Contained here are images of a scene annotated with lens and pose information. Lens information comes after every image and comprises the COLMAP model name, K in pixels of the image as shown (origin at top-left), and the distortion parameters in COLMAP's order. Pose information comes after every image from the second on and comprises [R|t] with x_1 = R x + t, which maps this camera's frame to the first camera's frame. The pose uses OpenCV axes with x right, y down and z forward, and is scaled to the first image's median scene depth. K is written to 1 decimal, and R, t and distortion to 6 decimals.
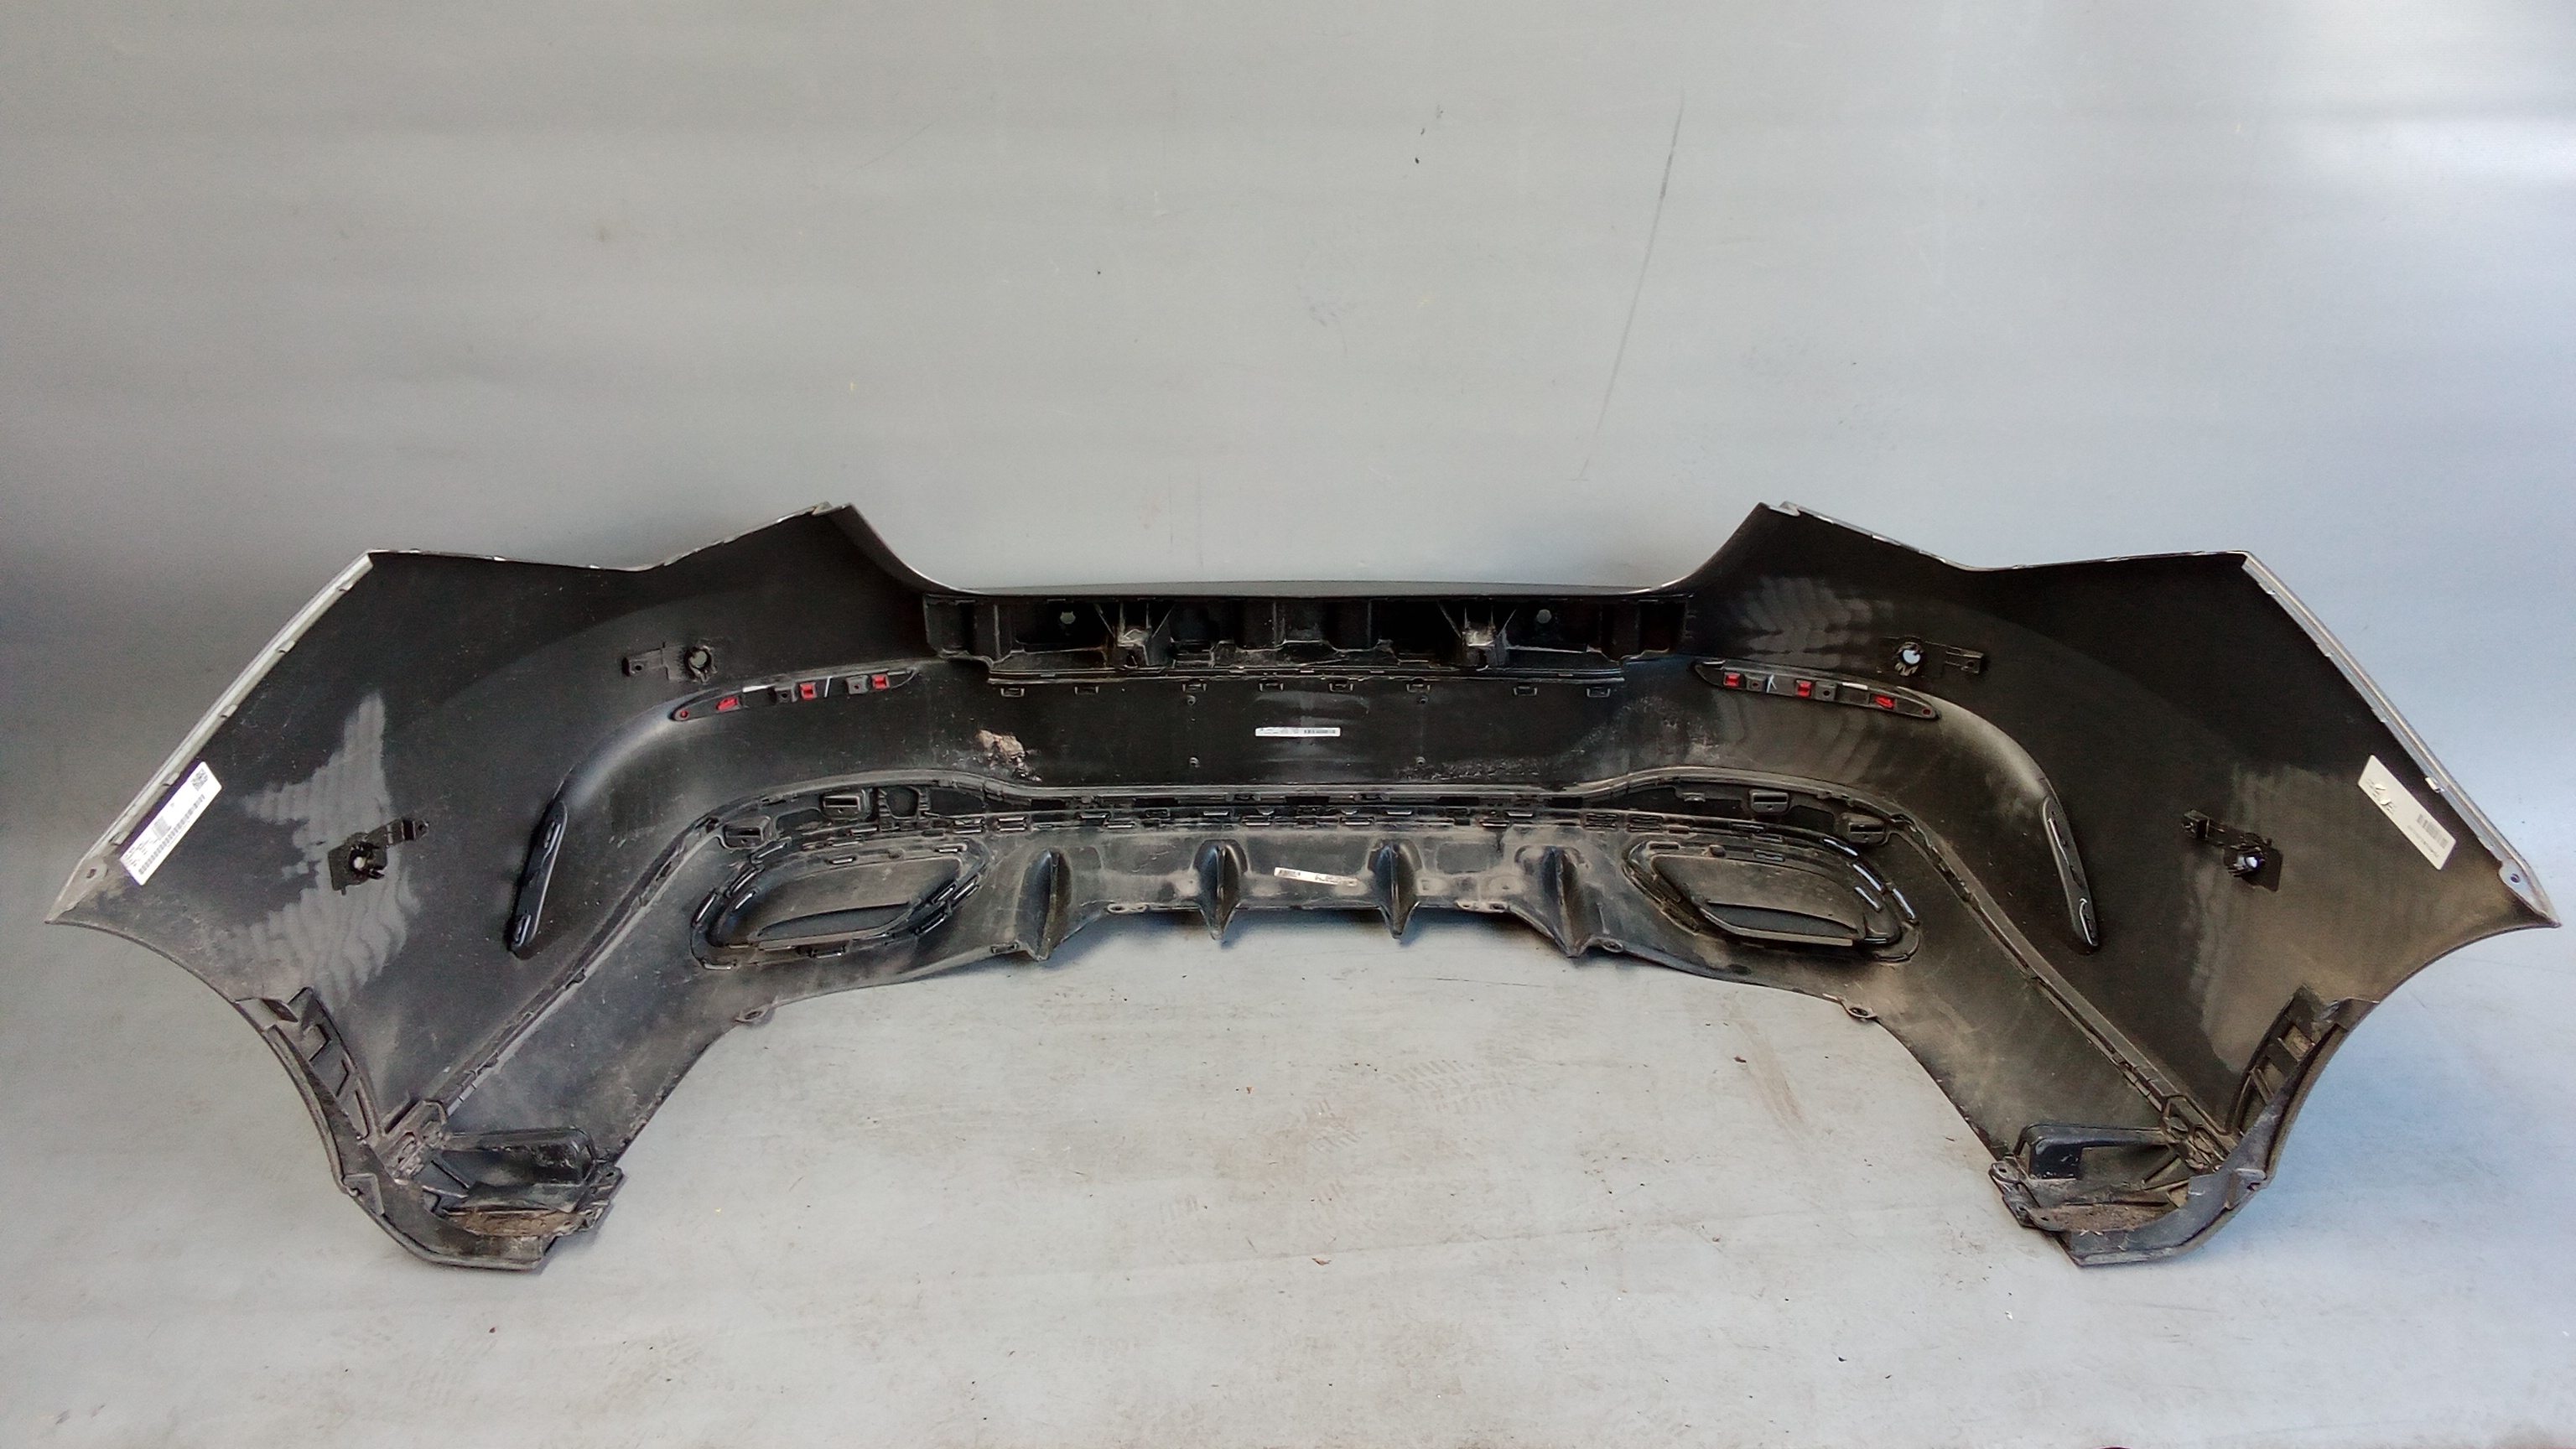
lens RADIAL K [[1989.2, 0, 1311.6], [0, 1989.2, 711.9], [0, 0, 1]] dist [0.037527, -0.068764]
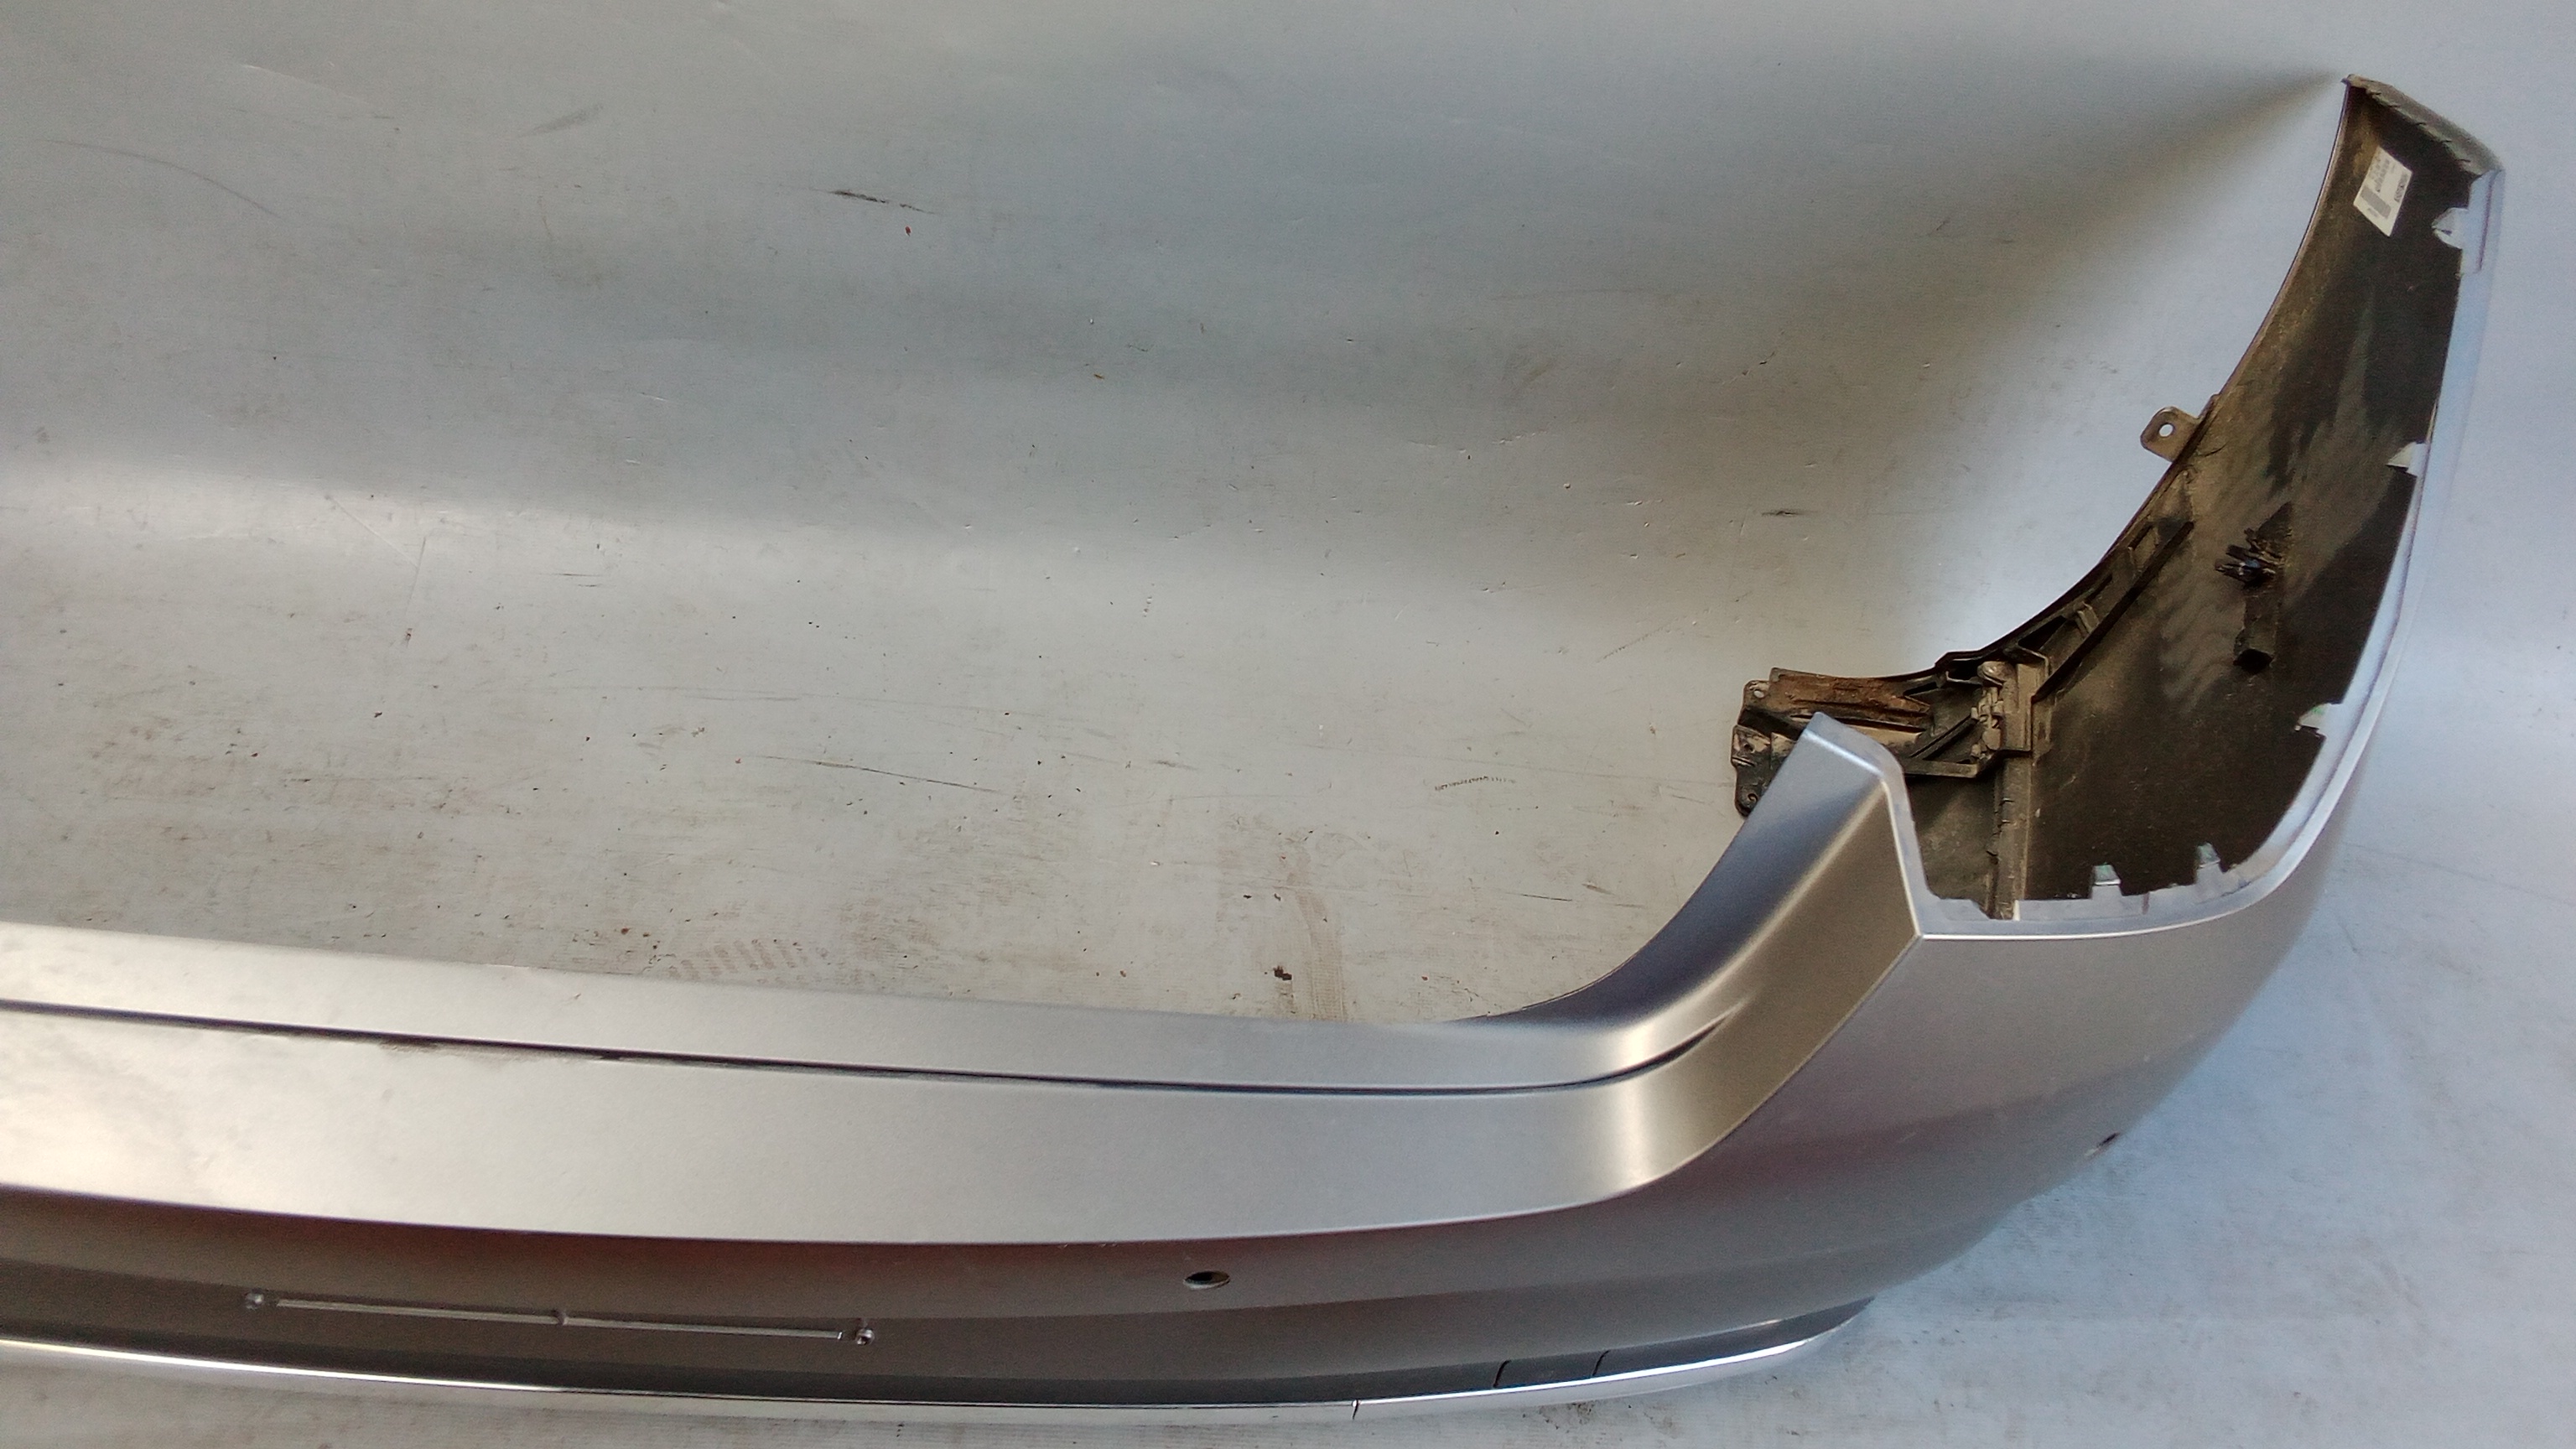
lens RADIAL K [[1989.2, 0, 1312.3], [0, 1989.2, 712.3], [0, 0, 1]] dist [0.037527, -0.068764]
pose [[0.989731, 0.095376, 0.106471, 0.151918], [-0.125374, 0.936982, 0.326109, -0.097068], [-0.068658, -0.336109, 0.939317, 0.459181]]
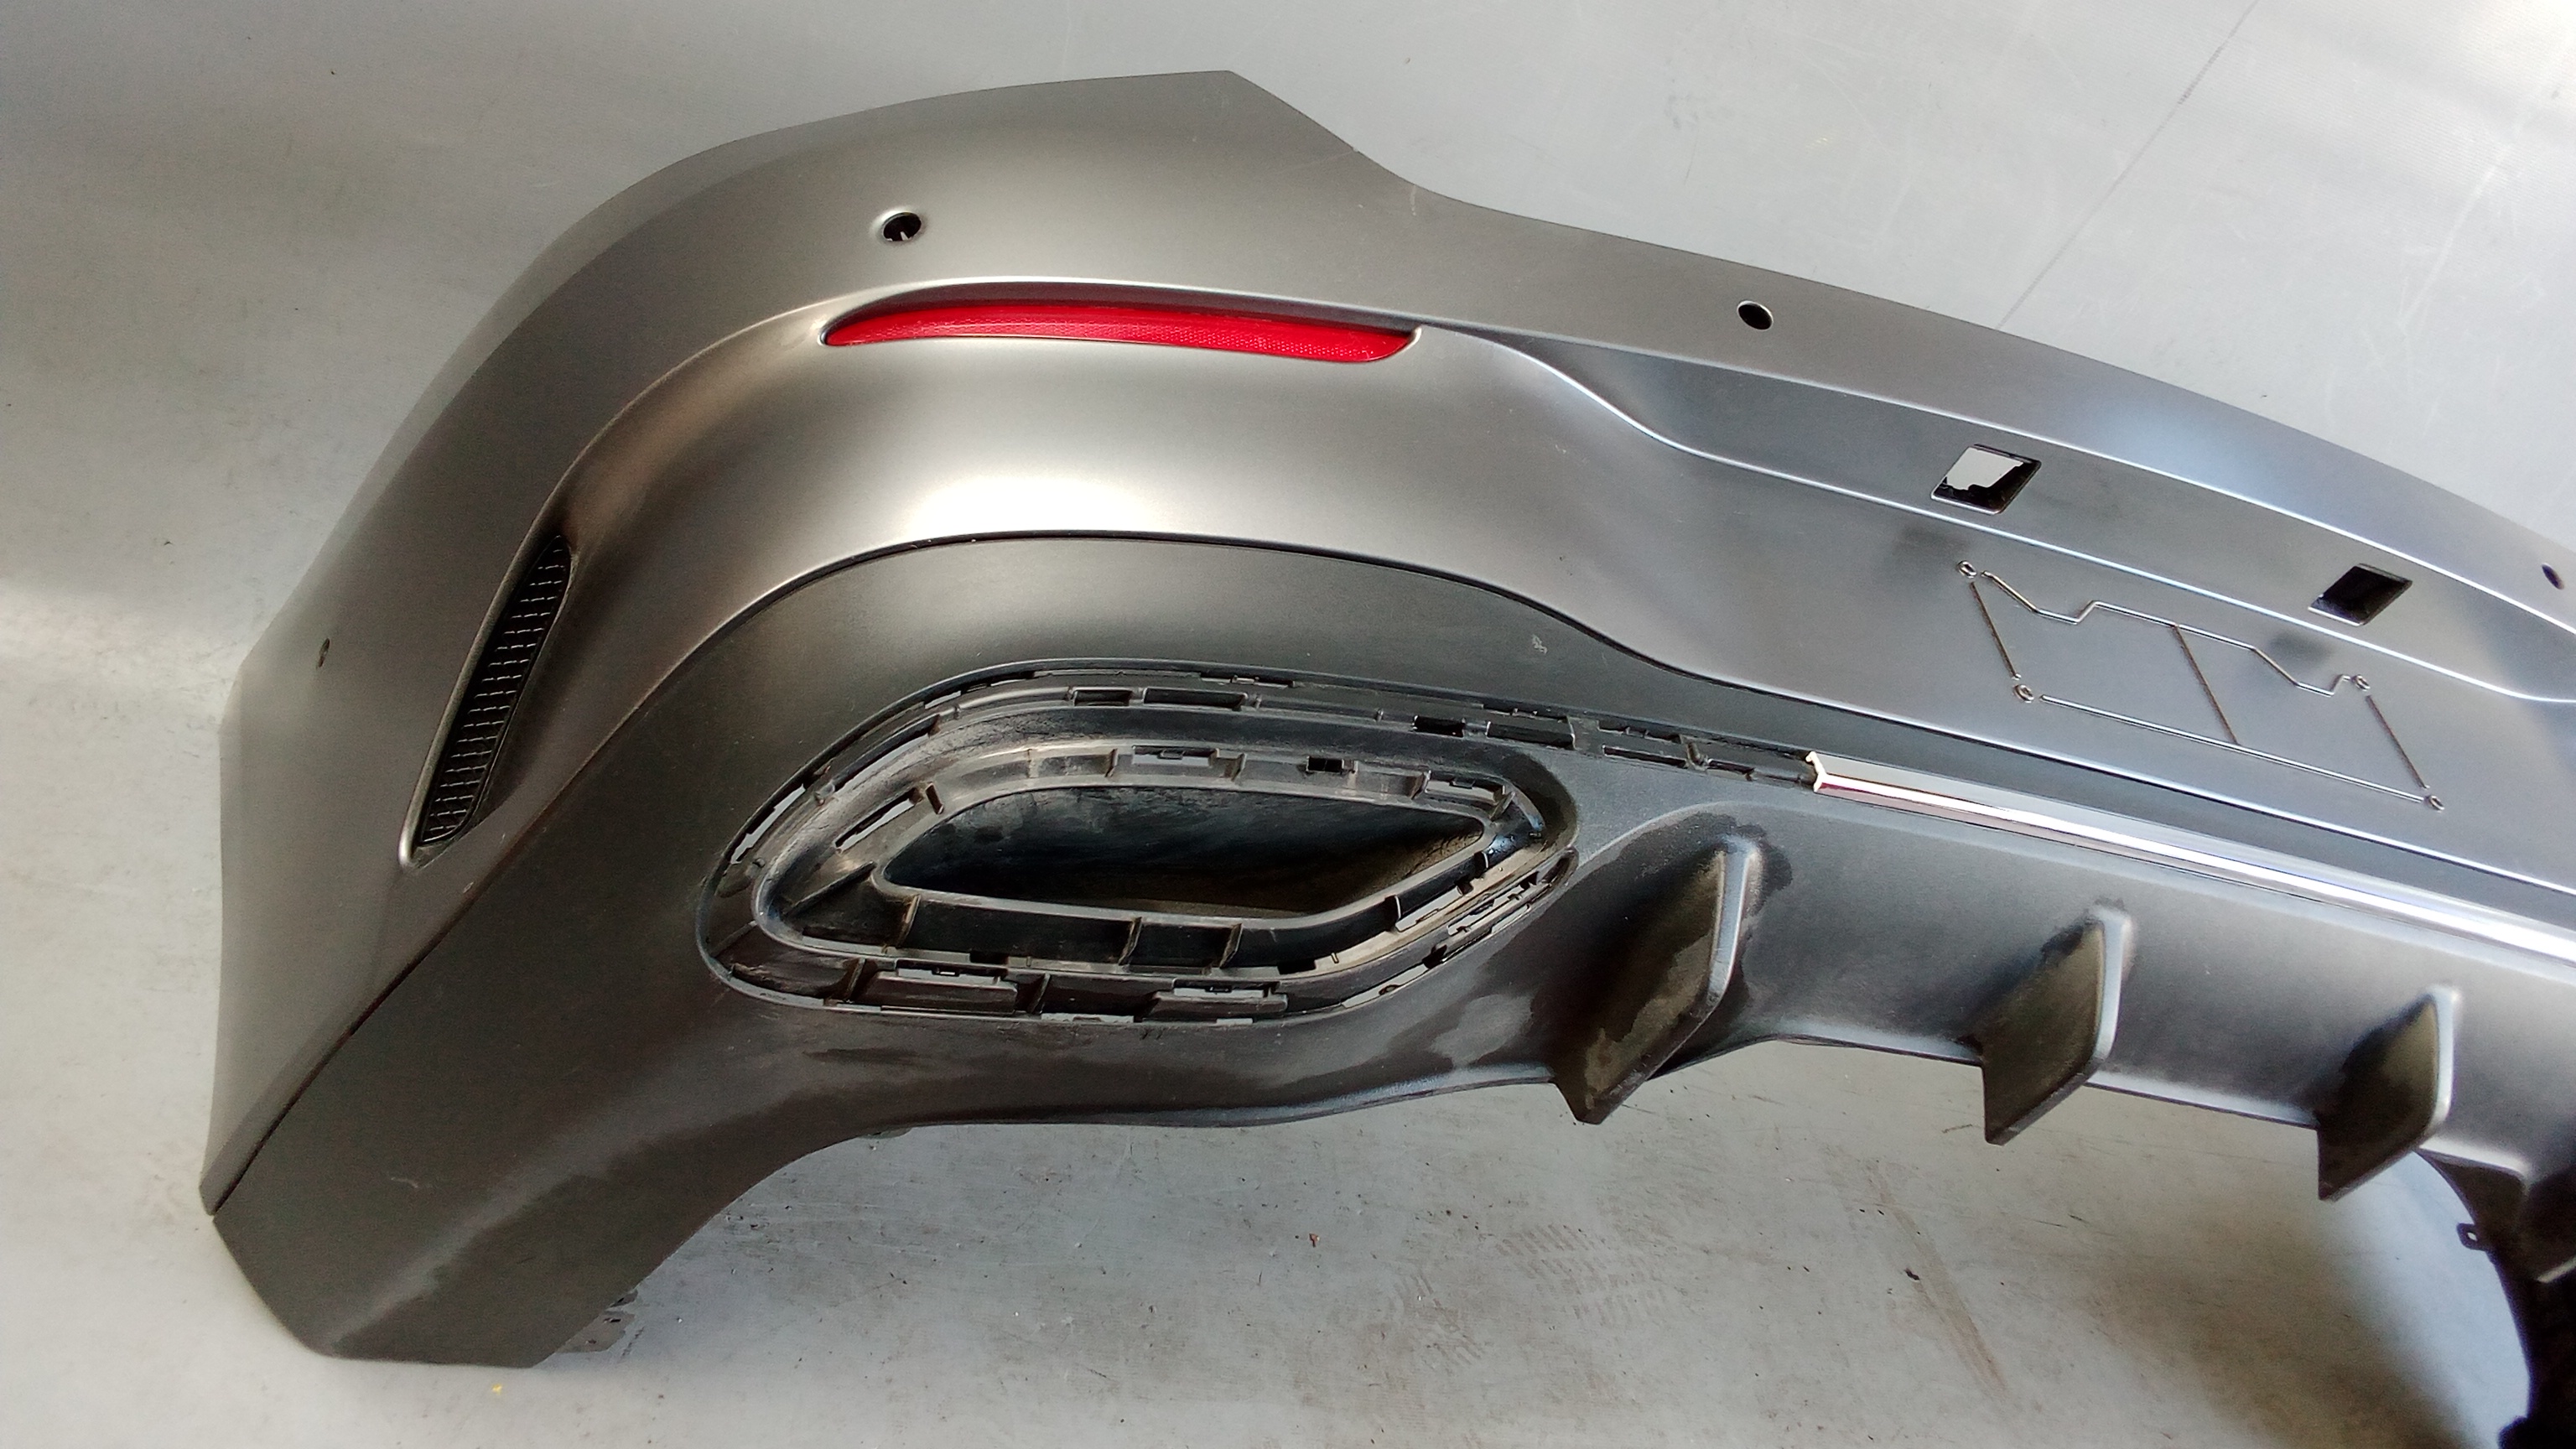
lens RADIAL K [[1989.2, 0, 1287.8], [0, 1989.2, 723.5], [0, 0, 1]] dist [0.037527, -0.068764]
pose [[0.925171, 0.210436, 0.315872, -0.278916], [-0.252165, 0.962795, 0.097156, -0.037246], [-0.283675, -0.169538, 0.943814, 0.396027]]
